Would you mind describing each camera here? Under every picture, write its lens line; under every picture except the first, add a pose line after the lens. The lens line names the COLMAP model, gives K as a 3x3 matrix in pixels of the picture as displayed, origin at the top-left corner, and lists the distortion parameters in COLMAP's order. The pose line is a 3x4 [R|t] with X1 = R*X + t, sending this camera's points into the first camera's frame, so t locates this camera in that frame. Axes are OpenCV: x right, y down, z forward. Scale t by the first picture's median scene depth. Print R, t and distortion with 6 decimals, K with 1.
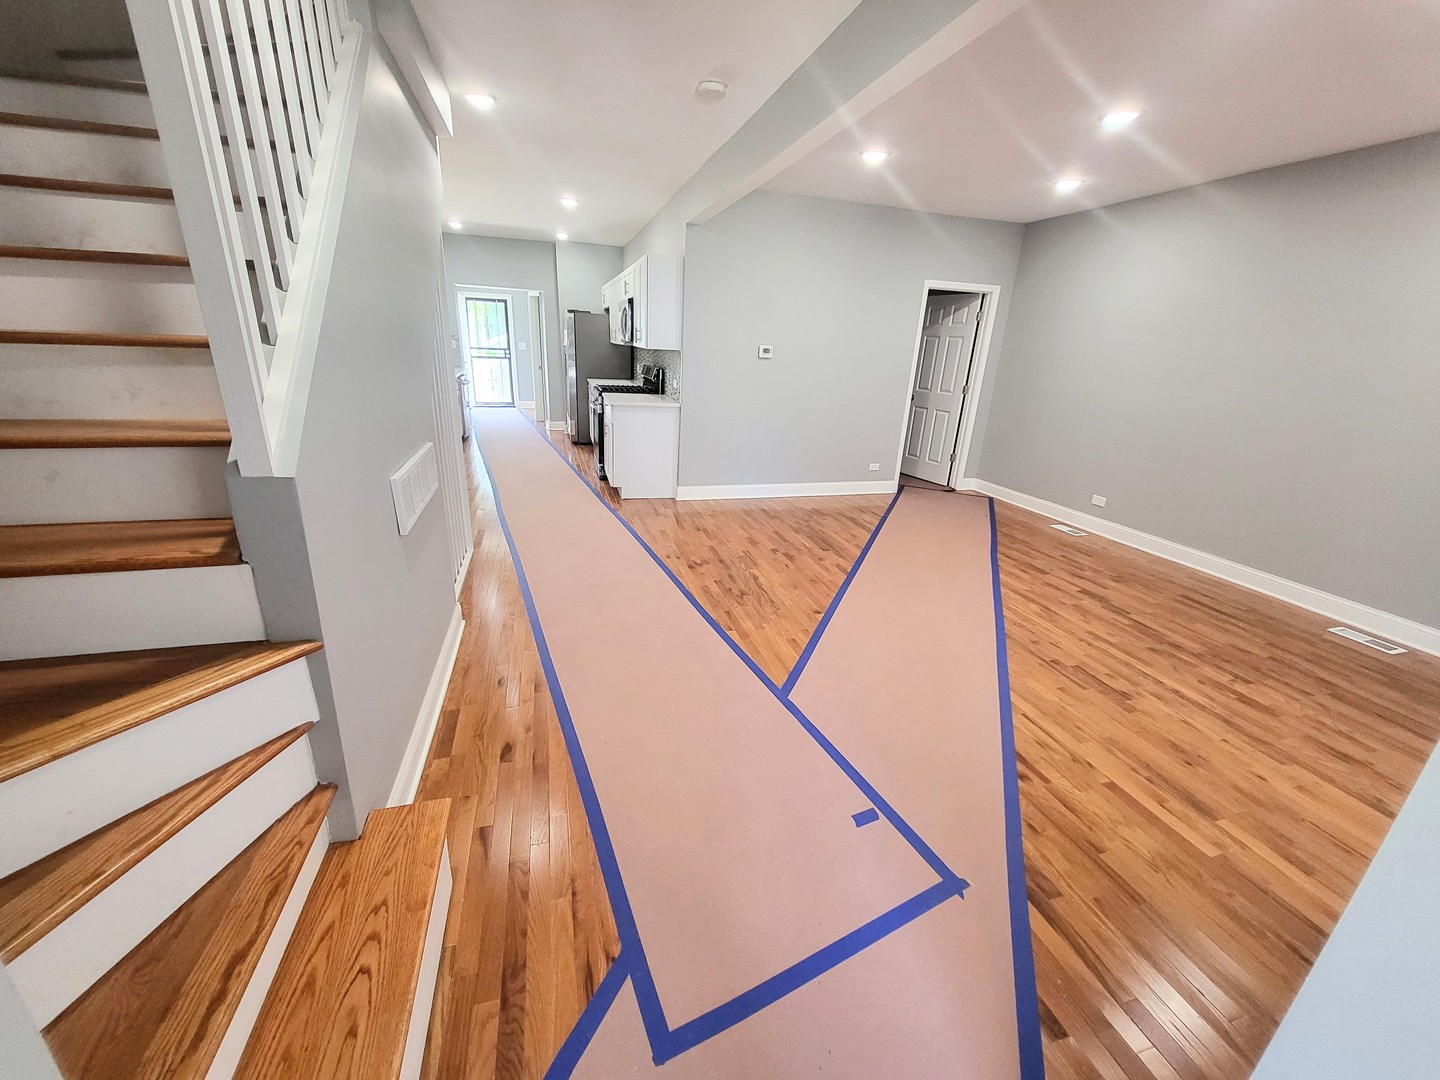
lens RADIAL K [[567.0, 0, 720.0], [0, 567.0, 542.5], [0, 0, 1]] dist [-0.002074, 0.000076]
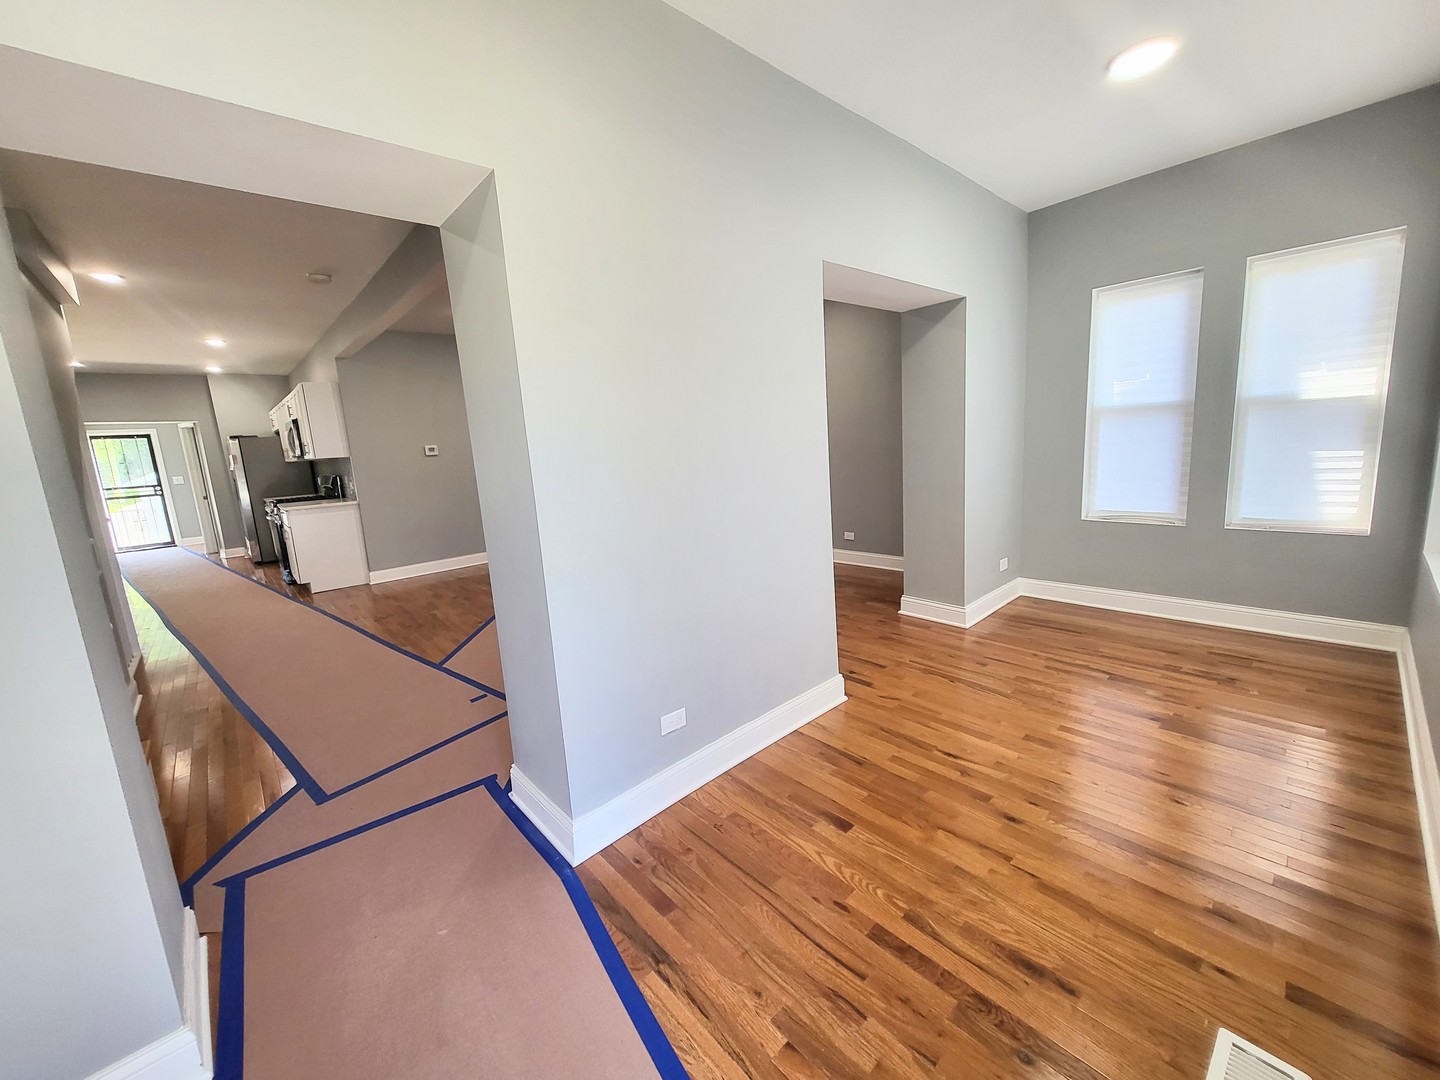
lens RADIAL K [[567.0, 0, 716.3], [0, 567.0, 539.7], [0, 0, 1]] dist [-0.002074, 0.000076]
pose [[0.897667, -0.175374, 0.404275, 0.089053], [0.241135, 0.963349, -0.117525, 0.122114], [-0.368847, 0.202983, 0.907055, -0.257102]]
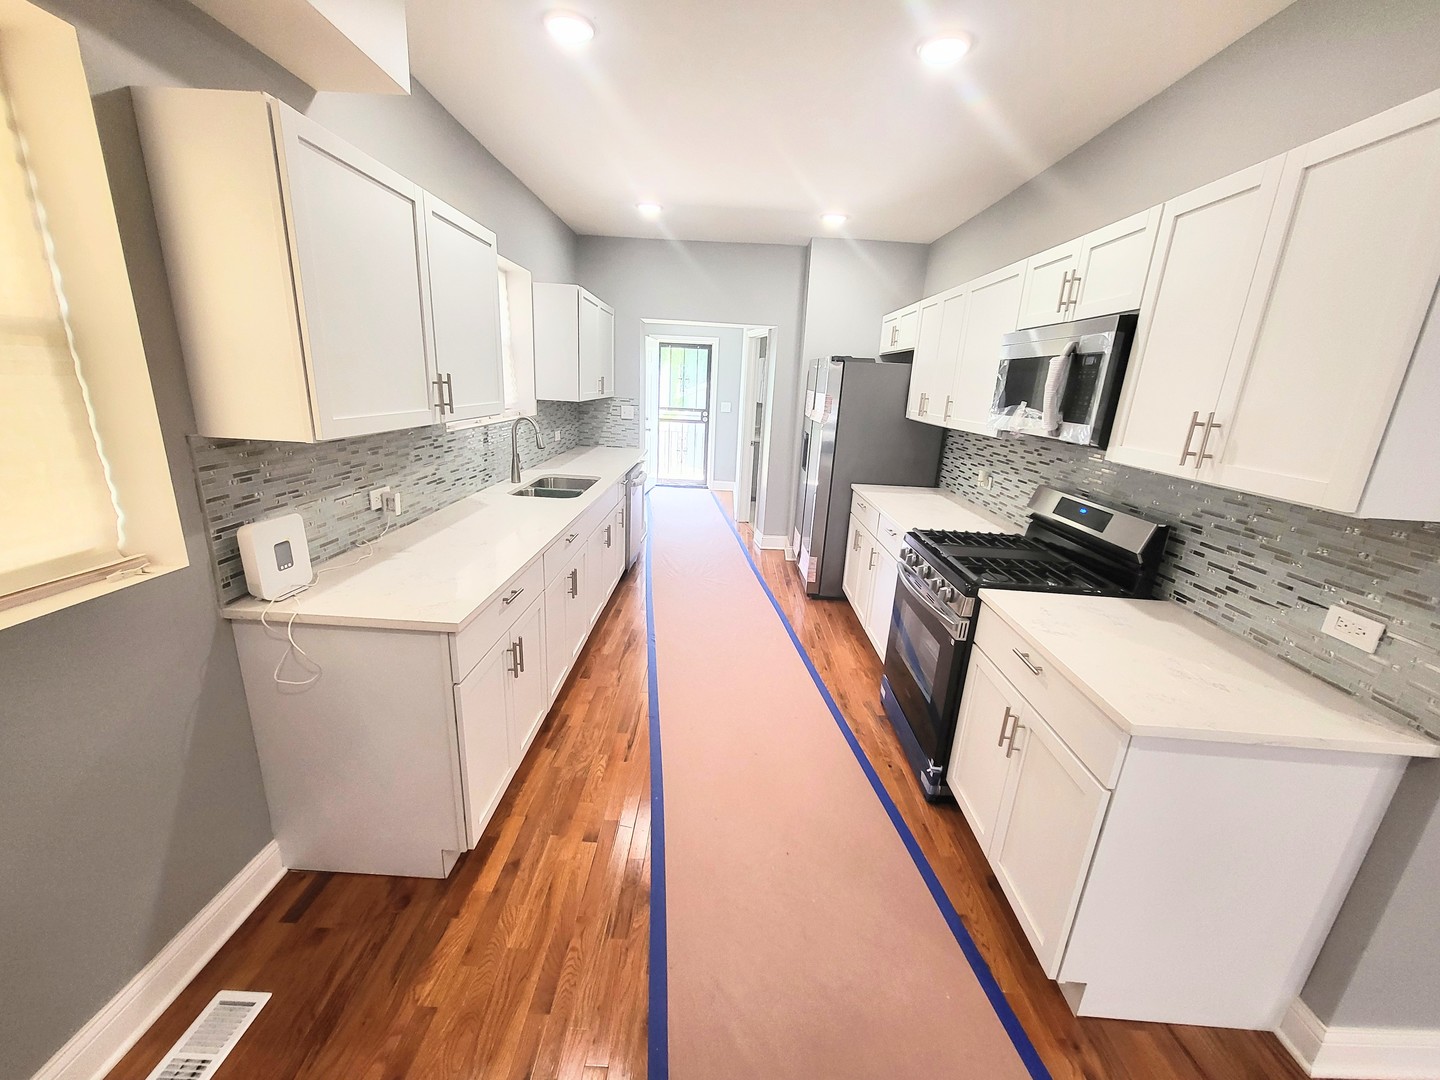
lens RADIAL K [[567.0, 0, 715.0], [0, 567.0, 538.2], [0, 0, 1]] dist [-0.002074, 0.000076]
pose [[0.951968, 0.074921, -0.296890, -0.248804], [-0.097620, 0.993268, -0.062359, -0.247423], [0.290220, 0.088346, 0.952873, 0.596793]]
